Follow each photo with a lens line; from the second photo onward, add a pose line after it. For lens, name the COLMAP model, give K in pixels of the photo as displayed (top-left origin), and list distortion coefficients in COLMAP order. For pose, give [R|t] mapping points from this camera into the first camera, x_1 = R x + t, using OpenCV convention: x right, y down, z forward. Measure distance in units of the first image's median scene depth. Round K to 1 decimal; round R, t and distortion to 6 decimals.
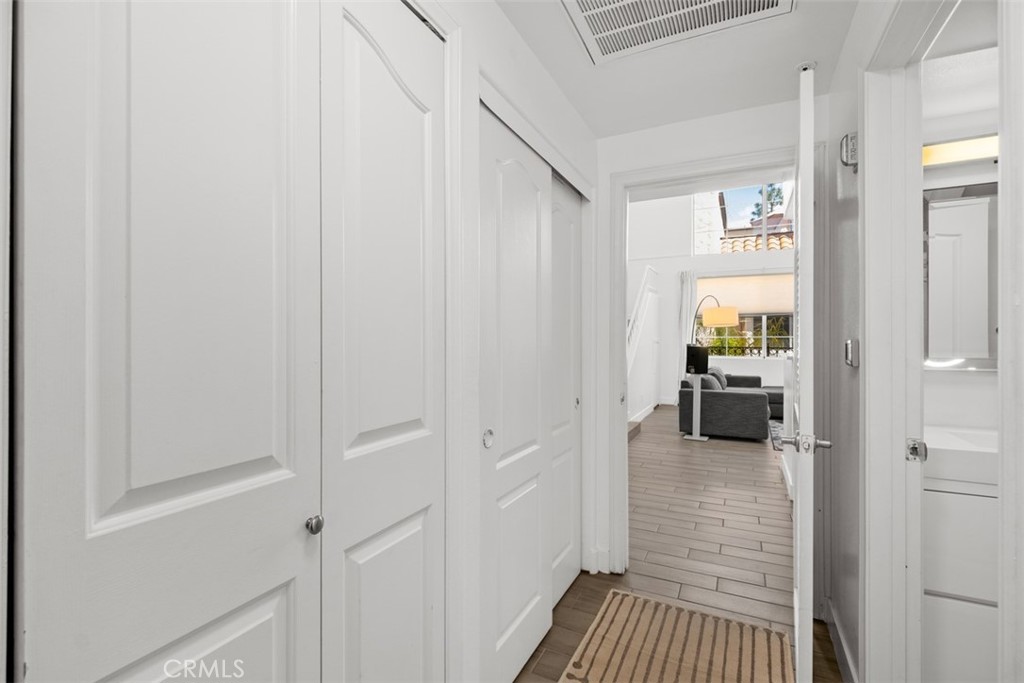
lens RADIAL K [[471.8, 0, 511.9], [0, 471.8, 346.0], [0, 0, 1]] dist [-0.000074, -0.000001]
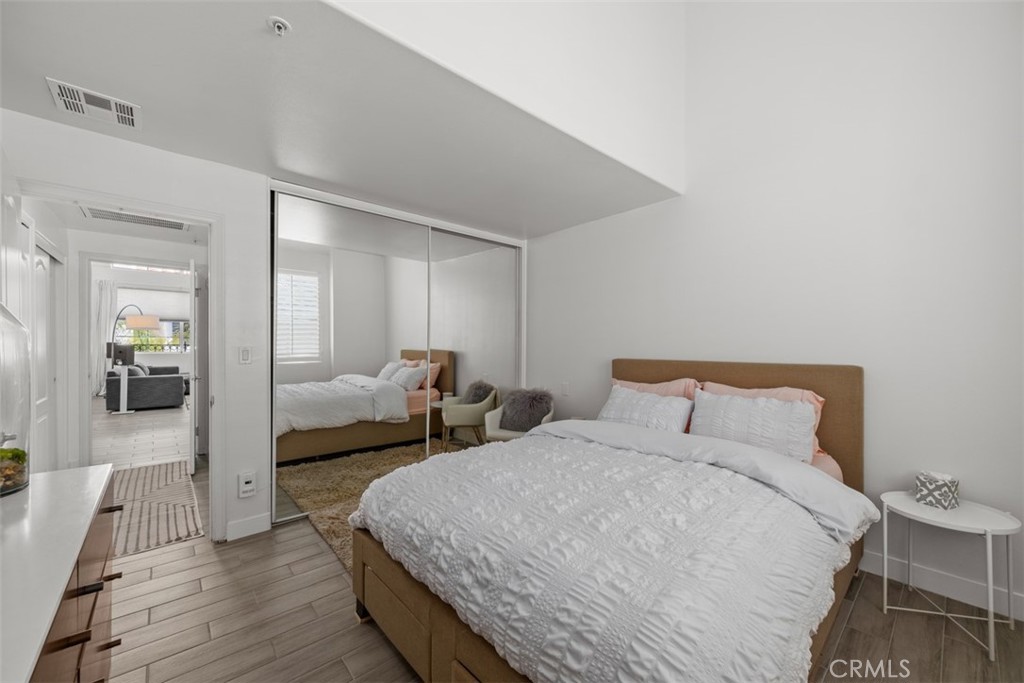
lens RADIAL K [[400.1, 0, 513.2], [0, 400.1, 344.3], [0, 0, 1]] dist [0.002194, 0.000174]
pose [[0.382438, -0.001596, 0.923980, -0.243061], [-0.003287, 0.999990, 0.003087, -0.009139], [-0.923975, -0.004217, 0.382429, -0.472010]]
